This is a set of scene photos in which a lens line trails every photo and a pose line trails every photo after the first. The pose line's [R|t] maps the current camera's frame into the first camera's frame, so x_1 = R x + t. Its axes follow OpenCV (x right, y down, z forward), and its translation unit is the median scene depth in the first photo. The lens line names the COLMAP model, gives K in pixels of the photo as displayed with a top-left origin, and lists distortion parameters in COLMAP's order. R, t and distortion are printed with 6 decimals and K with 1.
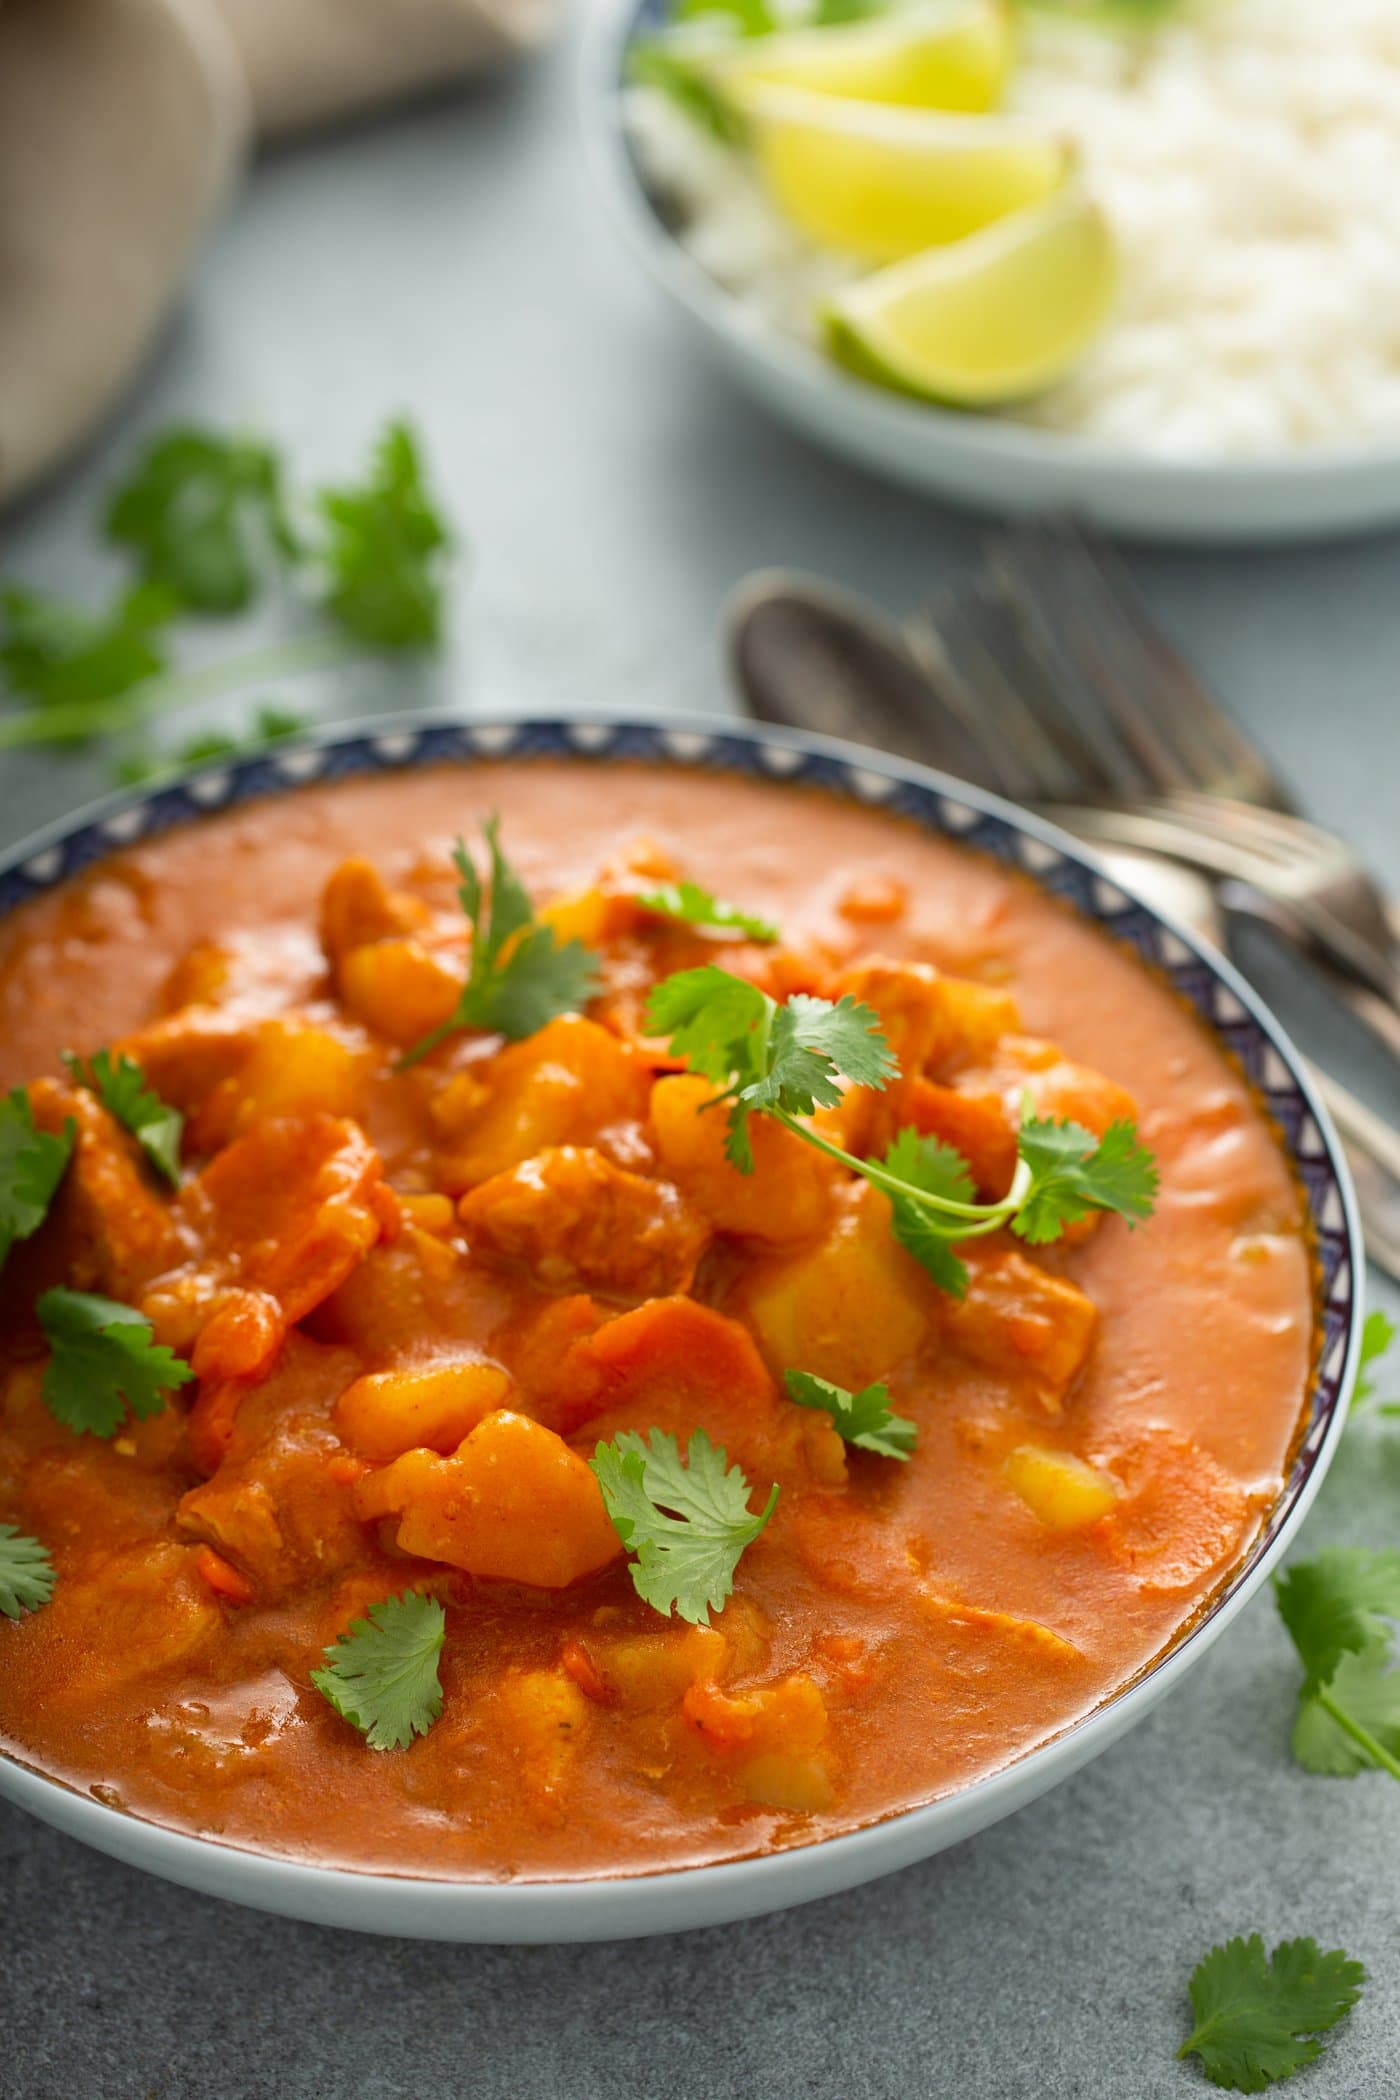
lens RADIAL K [[6488.0, 0, 700.0], [0, 6488.0, 1050.0], [0, 0, 1]] dist [-0.099406, 2.788837]
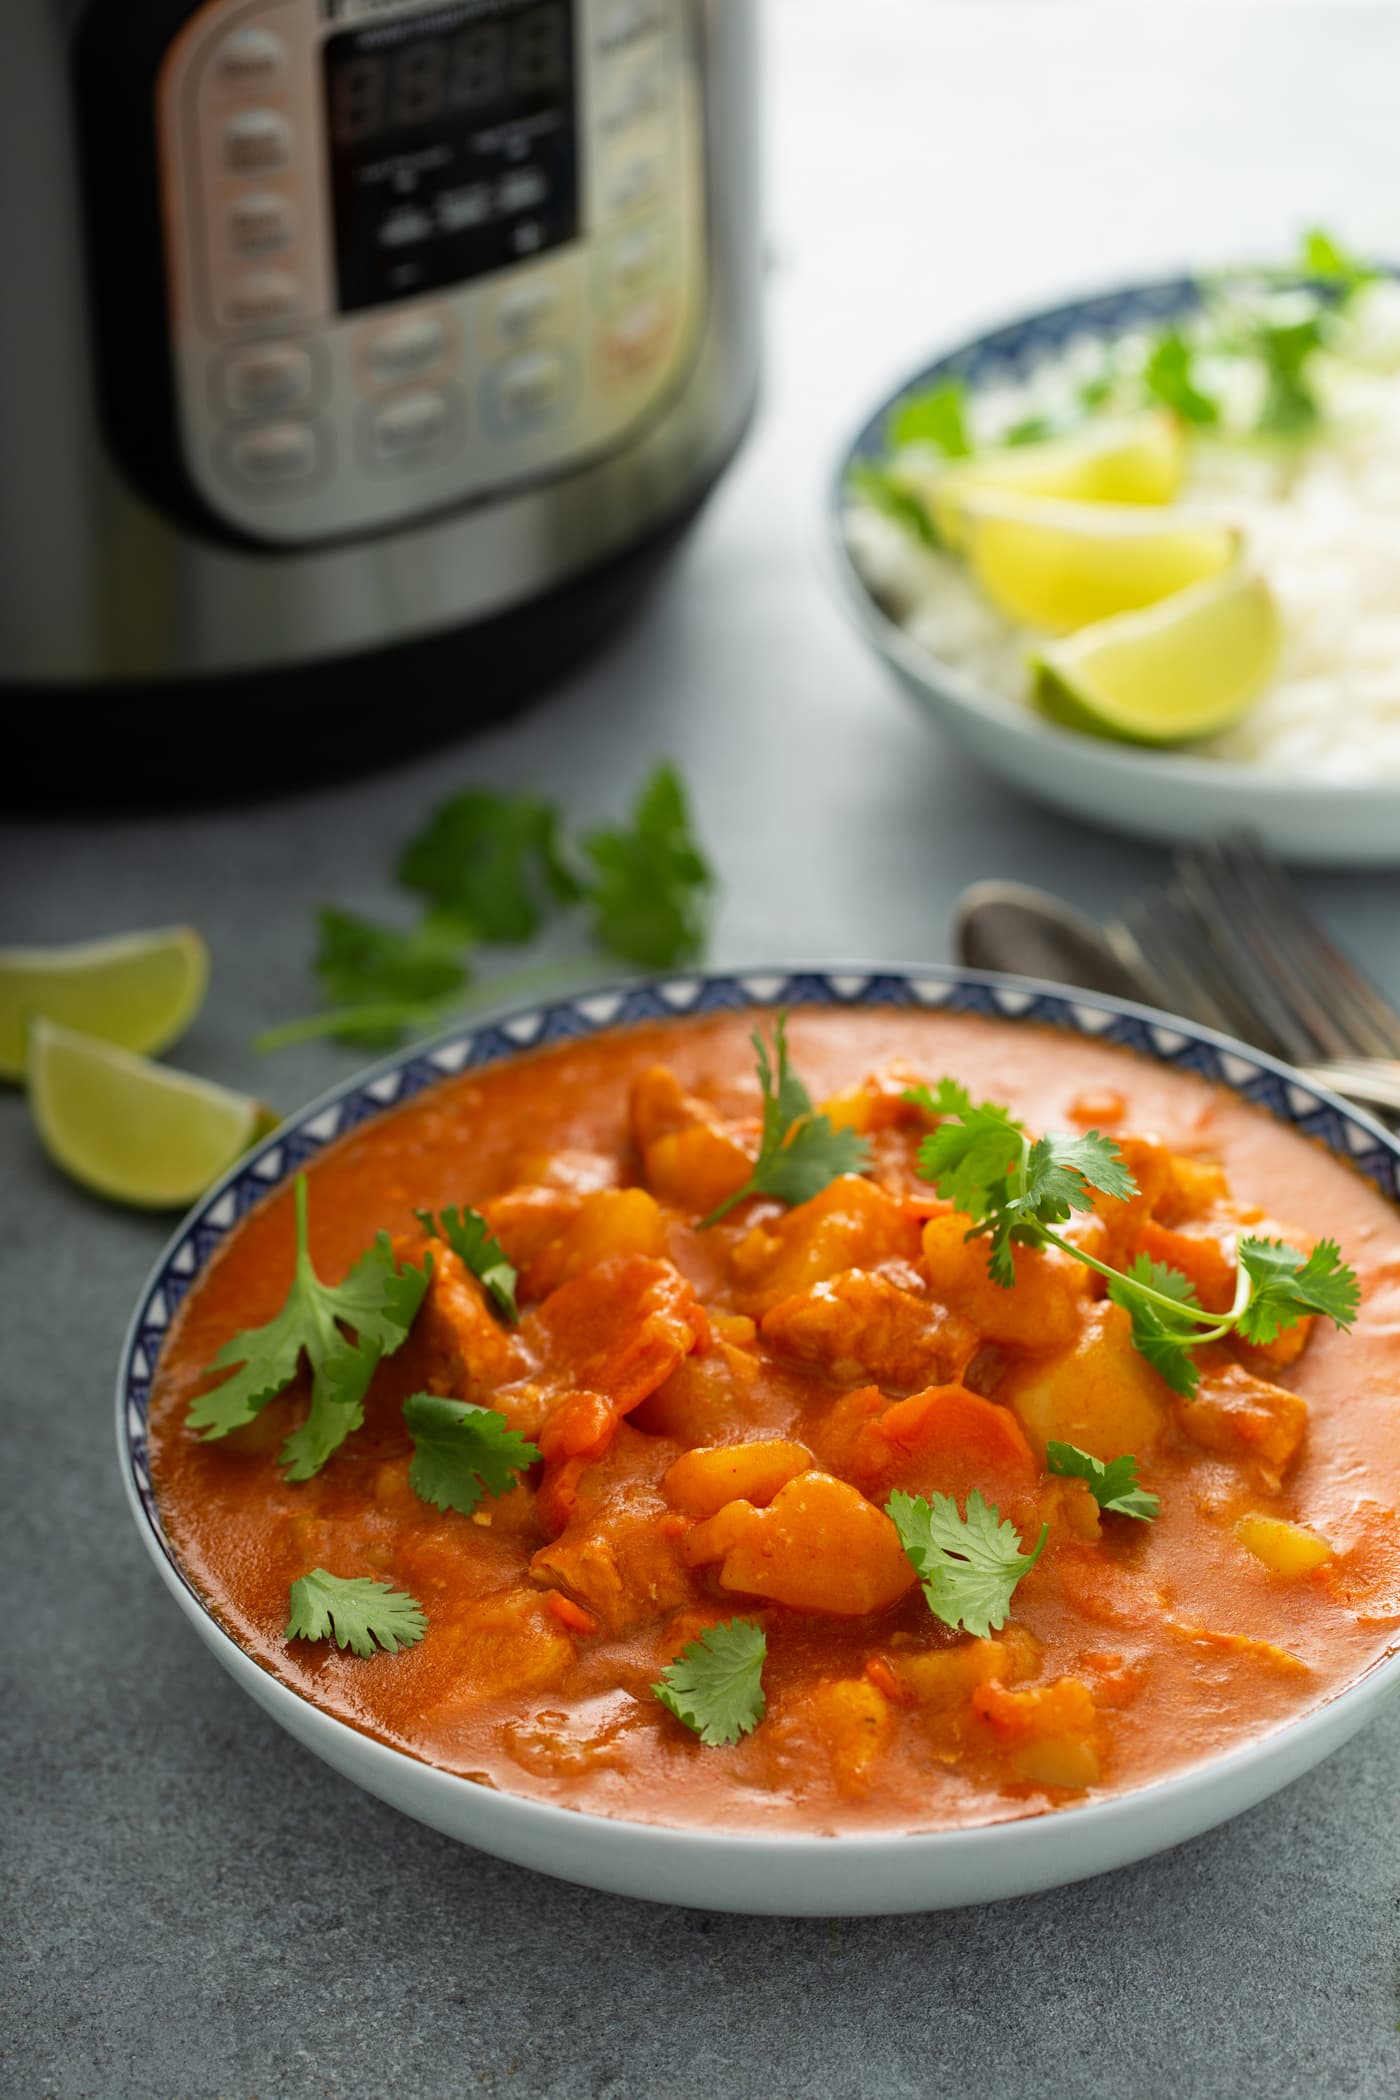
lens RADIAL K [[6488.0, 0, 700.0], [0, 6488.0, 1050.0], [0, 0, 1]] dist [-0.099406, 2.788837]
pose [[0.999920, -0.011881, -0.004262, -0.043437], [0.011140, 0.989448, -0.144457, 0.146836], [0.005934, 0.144398, 0.989502, -0.168091]]
